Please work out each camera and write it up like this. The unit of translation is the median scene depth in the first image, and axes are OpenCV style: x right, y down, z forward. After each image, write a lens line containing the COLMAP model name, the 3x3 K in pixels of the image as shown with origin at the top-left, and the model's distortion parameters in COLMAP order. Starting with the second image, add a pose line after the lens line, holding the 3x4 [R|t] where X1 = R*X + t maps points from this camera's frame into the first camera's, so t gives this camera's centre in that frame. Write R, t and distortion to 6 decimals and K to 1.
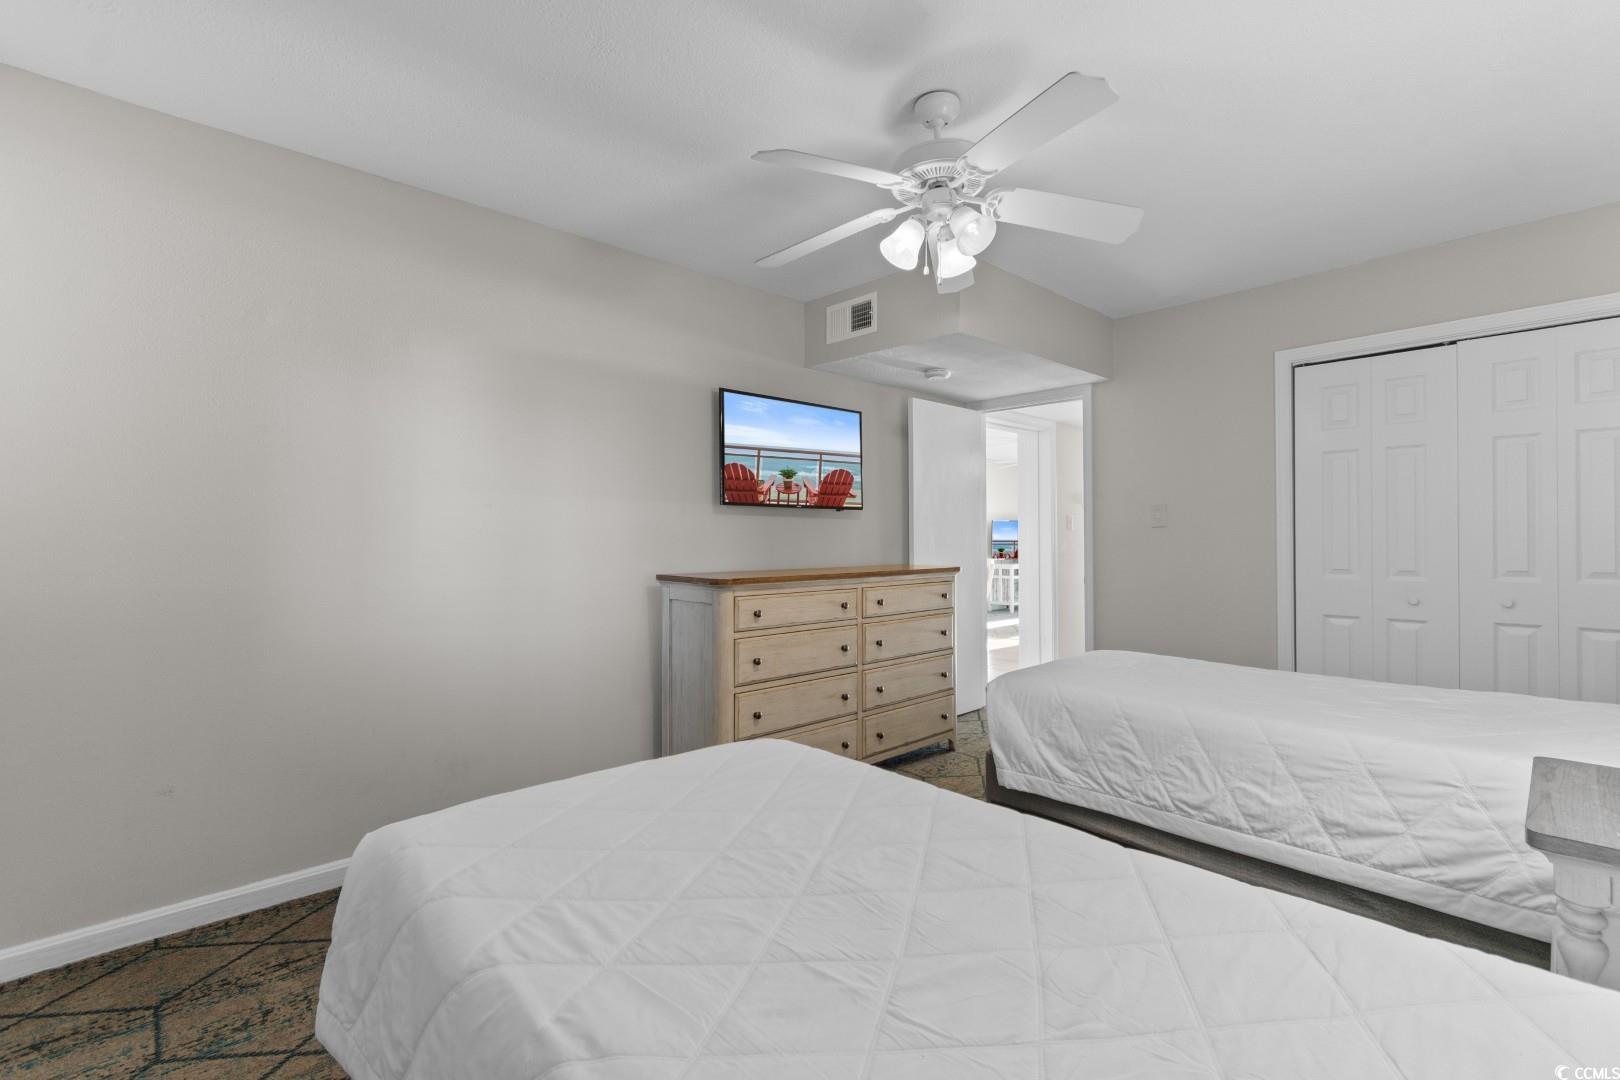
lens RADIAL K [[729.6, 0, 817.6], [0, 729.6, 545.4], [0, 0, 1]] dist [0.001674, 0.000910]
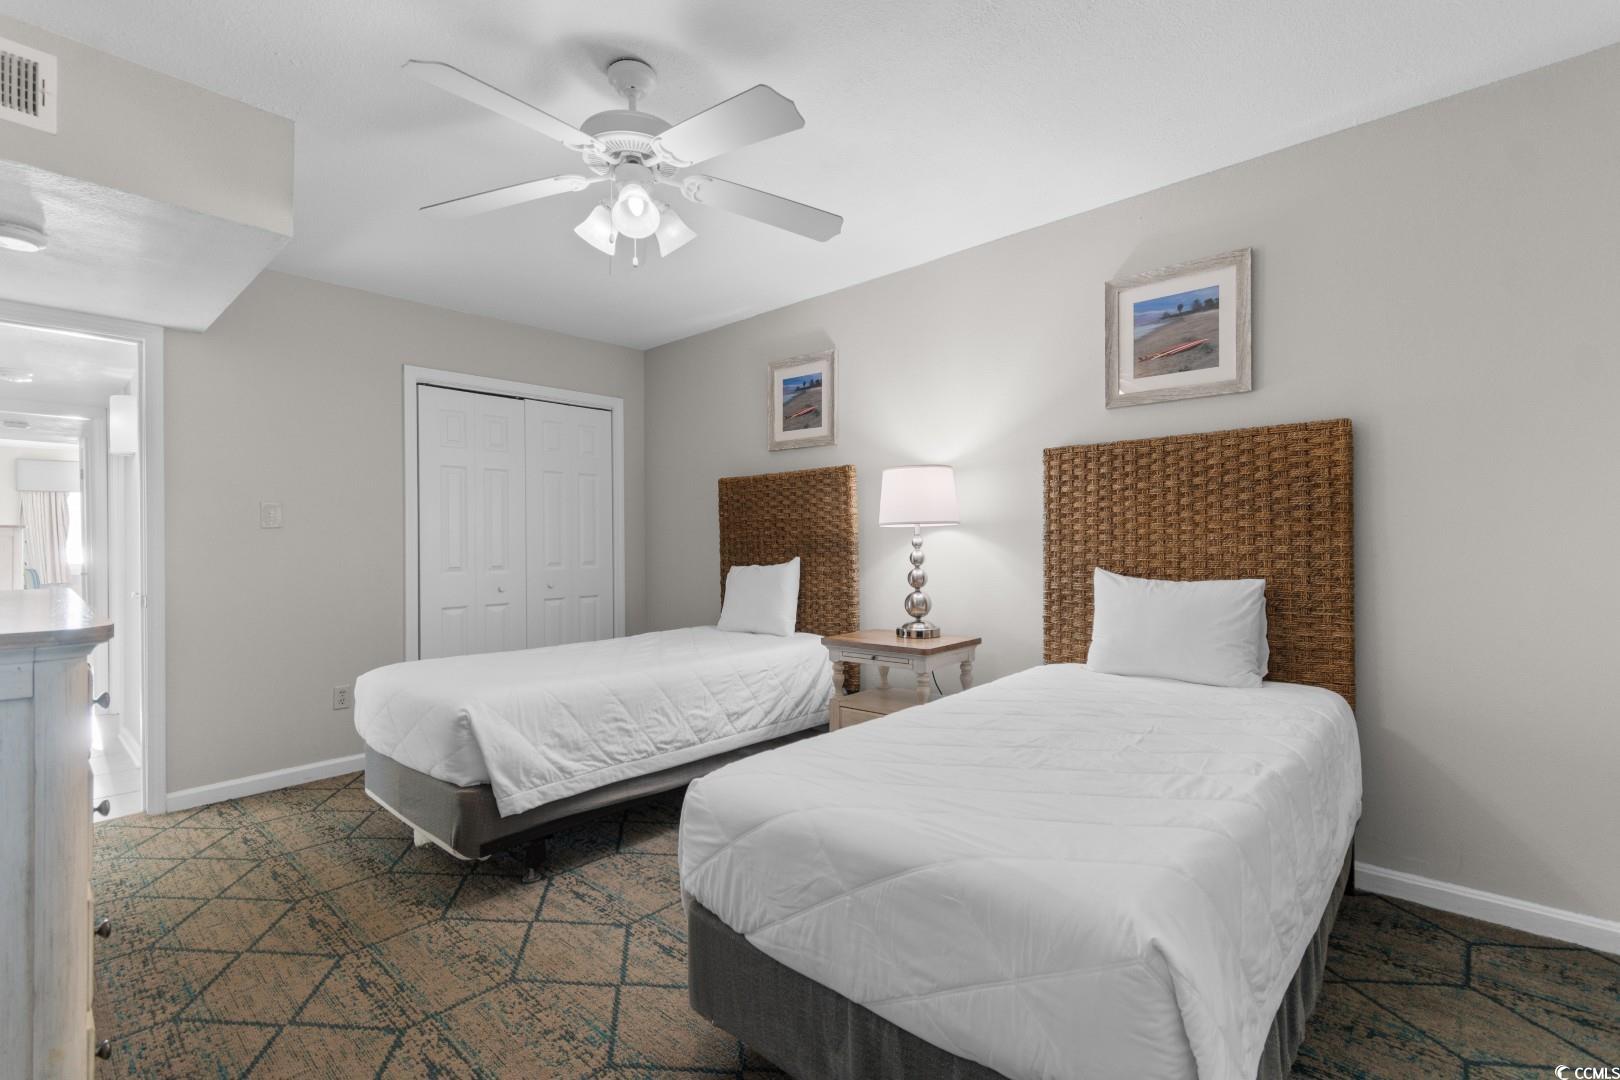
lens RADIAL K [[723.9, 0, 805.5], [0, 723.9, 555.2], [0, 0, 1]] dist [0.002873, -0.000250]
pose [[-0.085650, -0.015117, 0.996211, -0.733870], [0.017828, 0.999702, 0.016703, 0.006282], [-0.996166, 0.019191, -0.085355, 0.802686]]
